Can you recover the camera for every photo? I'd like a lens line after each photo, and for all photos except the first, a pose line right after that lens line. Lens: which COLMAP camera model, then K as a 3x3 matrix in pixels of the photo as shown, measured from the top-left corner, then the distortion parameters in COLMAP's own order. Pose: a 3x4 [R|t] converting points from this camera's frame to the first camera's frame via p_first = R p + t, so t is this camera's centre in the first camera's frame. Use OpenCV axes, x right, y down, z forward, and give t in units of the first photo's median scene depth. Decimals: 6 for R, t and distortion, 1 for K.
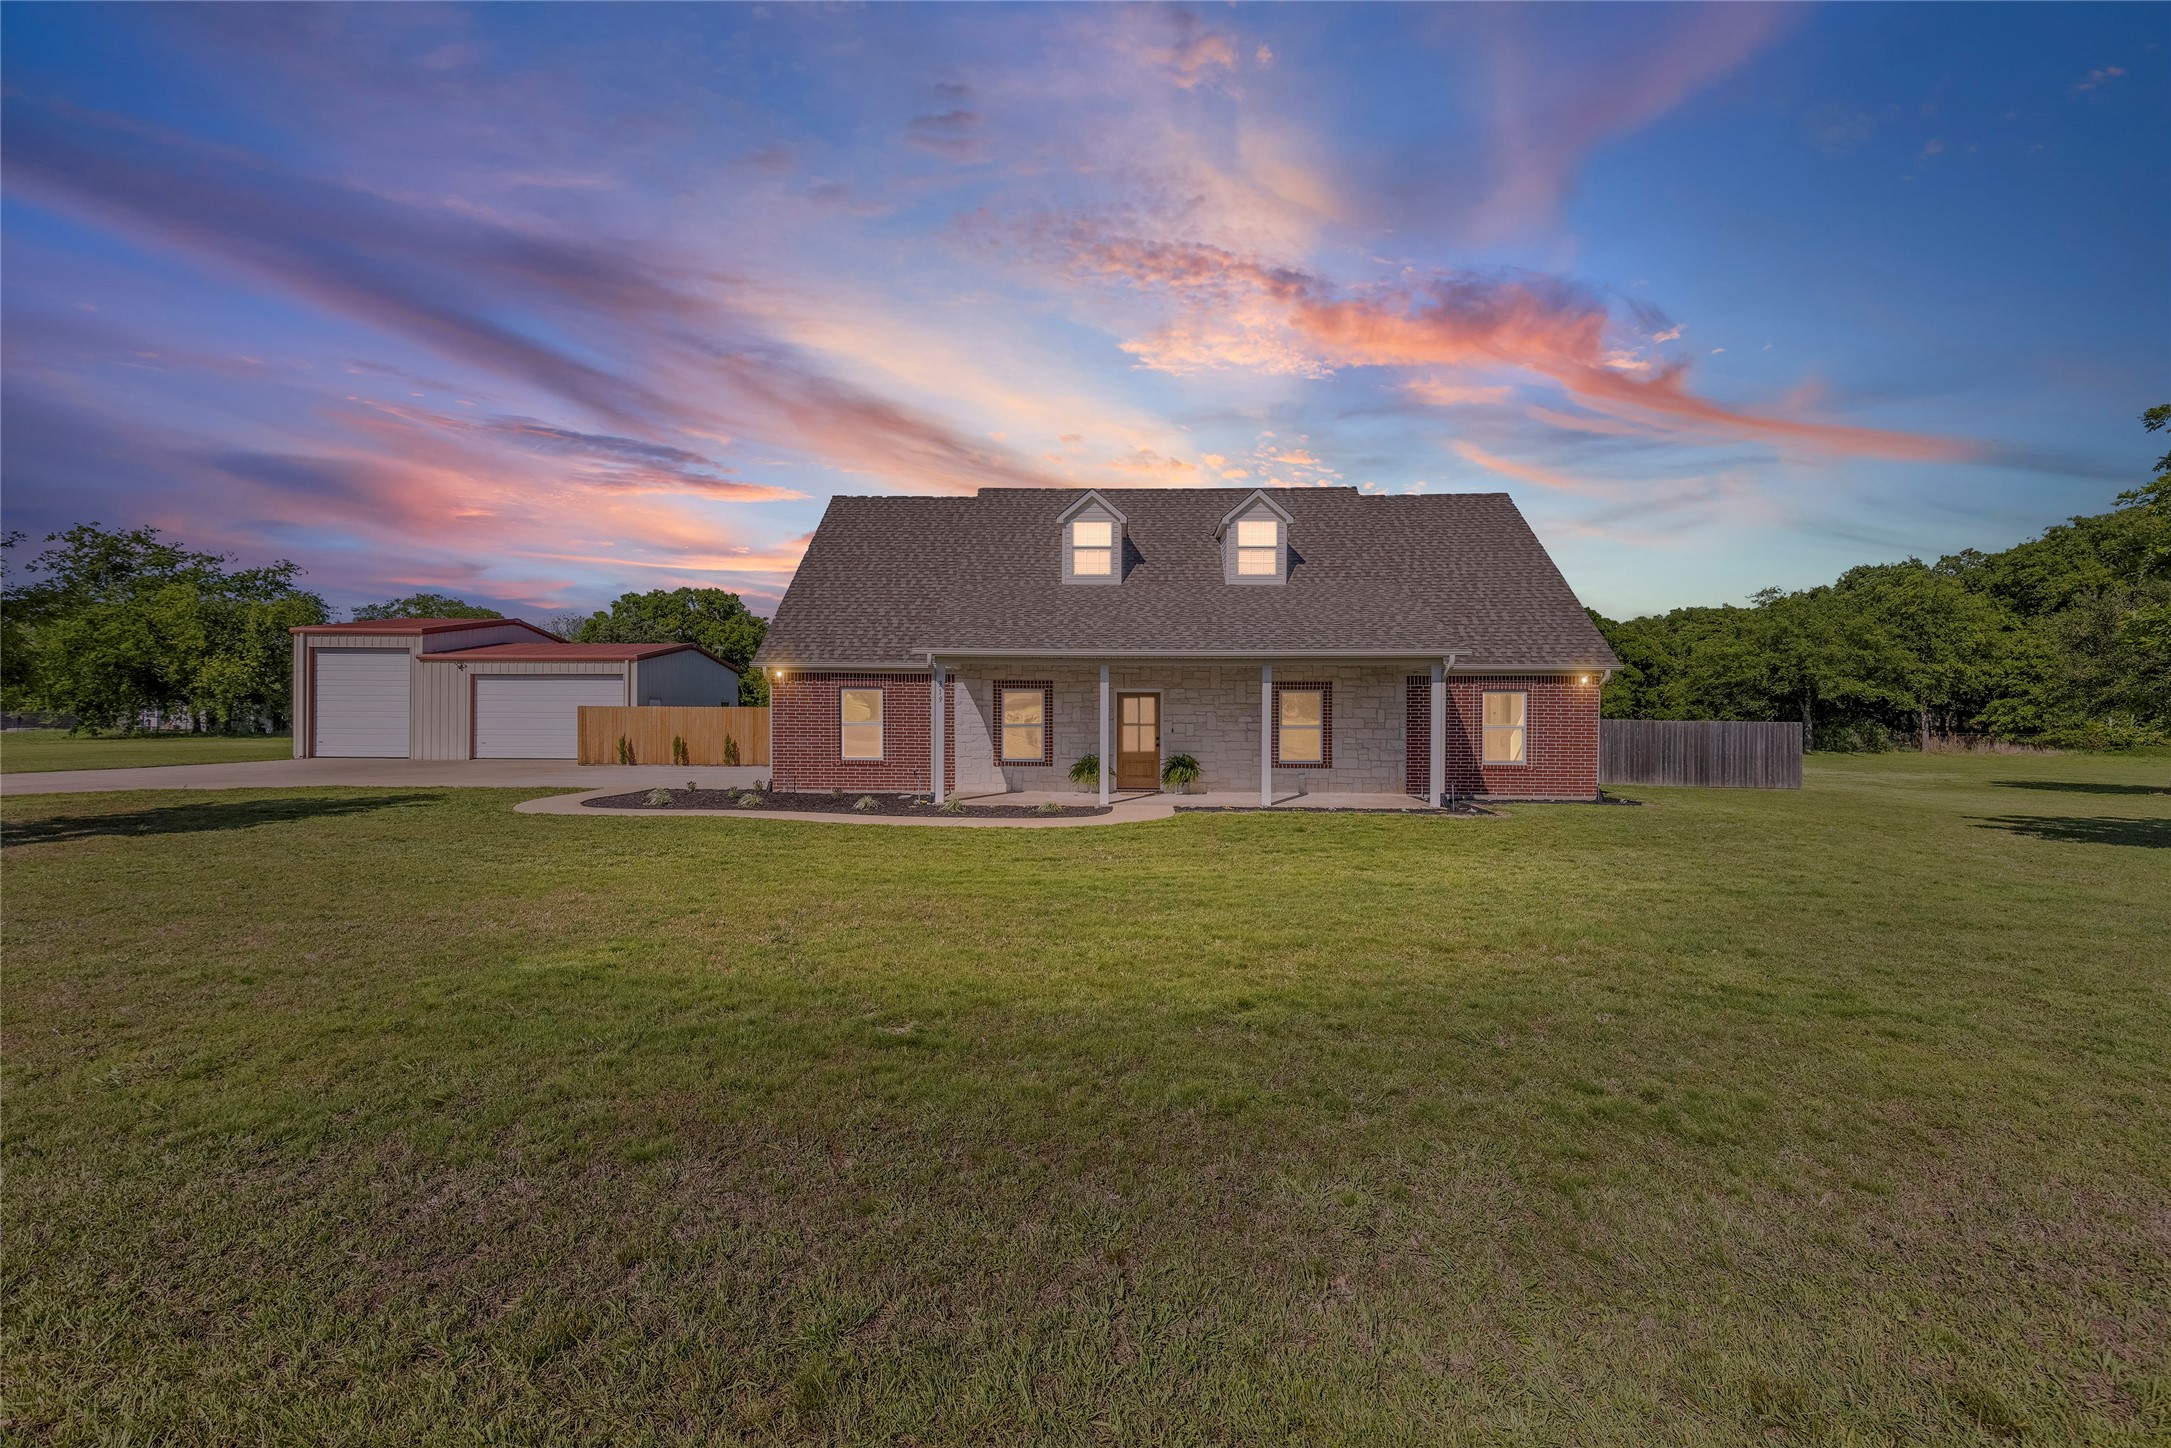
lens RADIAL K [[1017.1, 0, 1021.7], [0, 1017.1, 702.8], [0, 0, 1]] dist [0.111224, -0.000038]
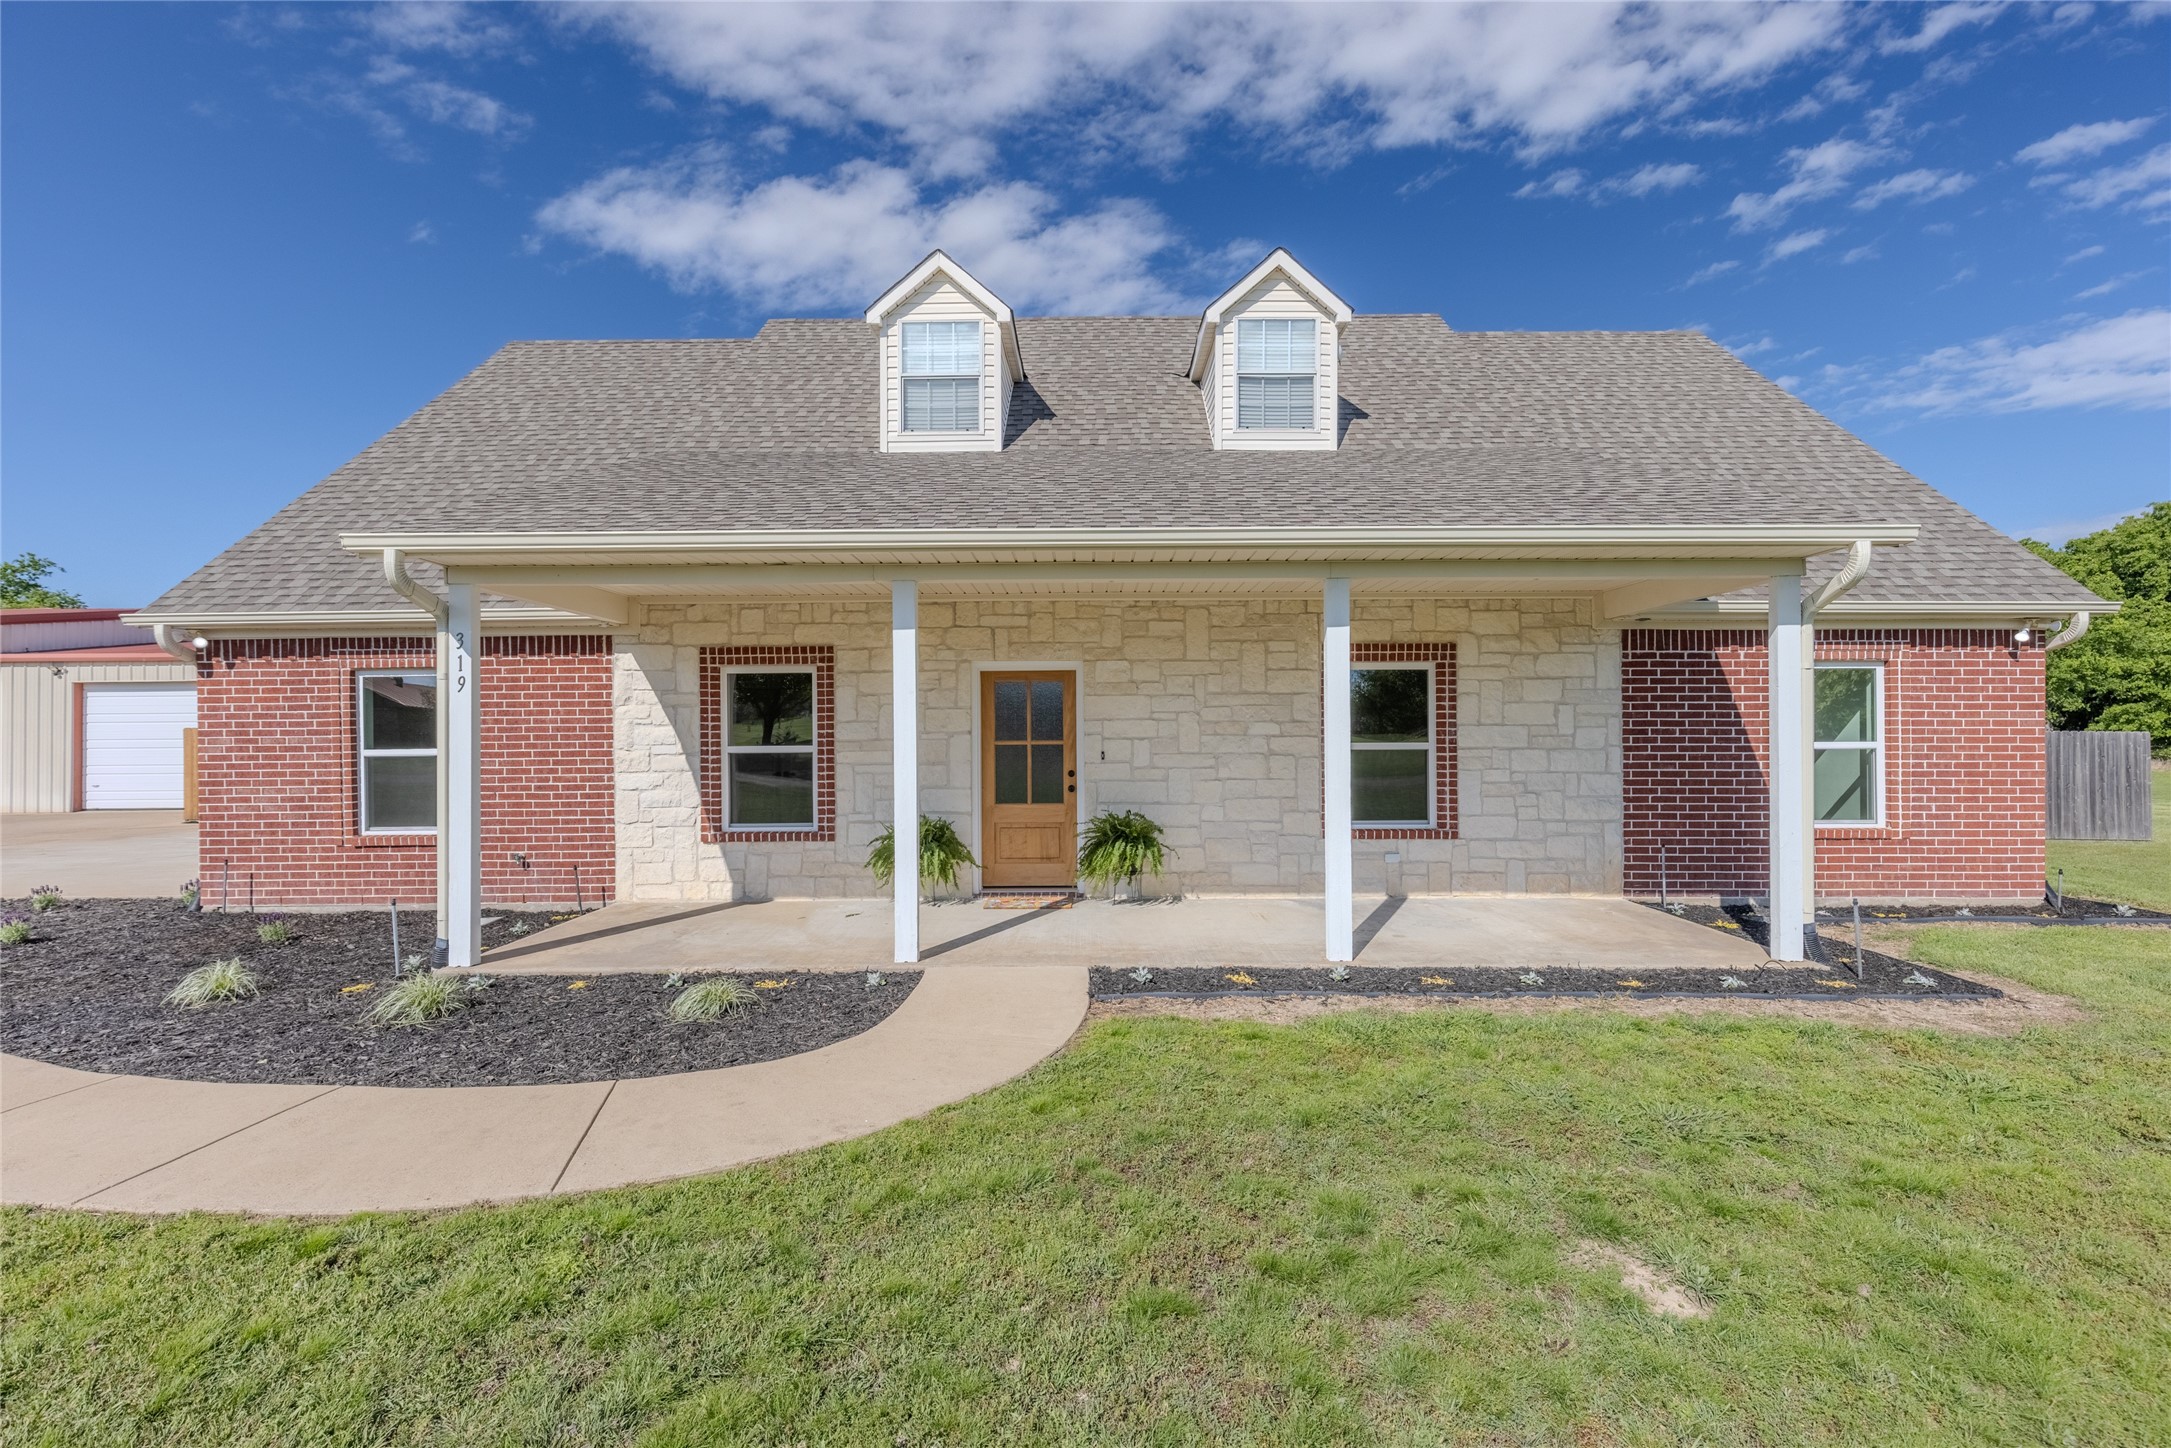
lens RADIAL K [[978.1, 0, 1078.9], [0, 978.1, 726.8], [0, 0, 1]] dist [0.010459, -0.000163]
pose [[0.996643, -0.008388, 0.081442, 0.092700], [0.008724, 0.999955, -0.003771, 0.013716], [-0.081407, 0.004469, 0.996671, 0.523851]]
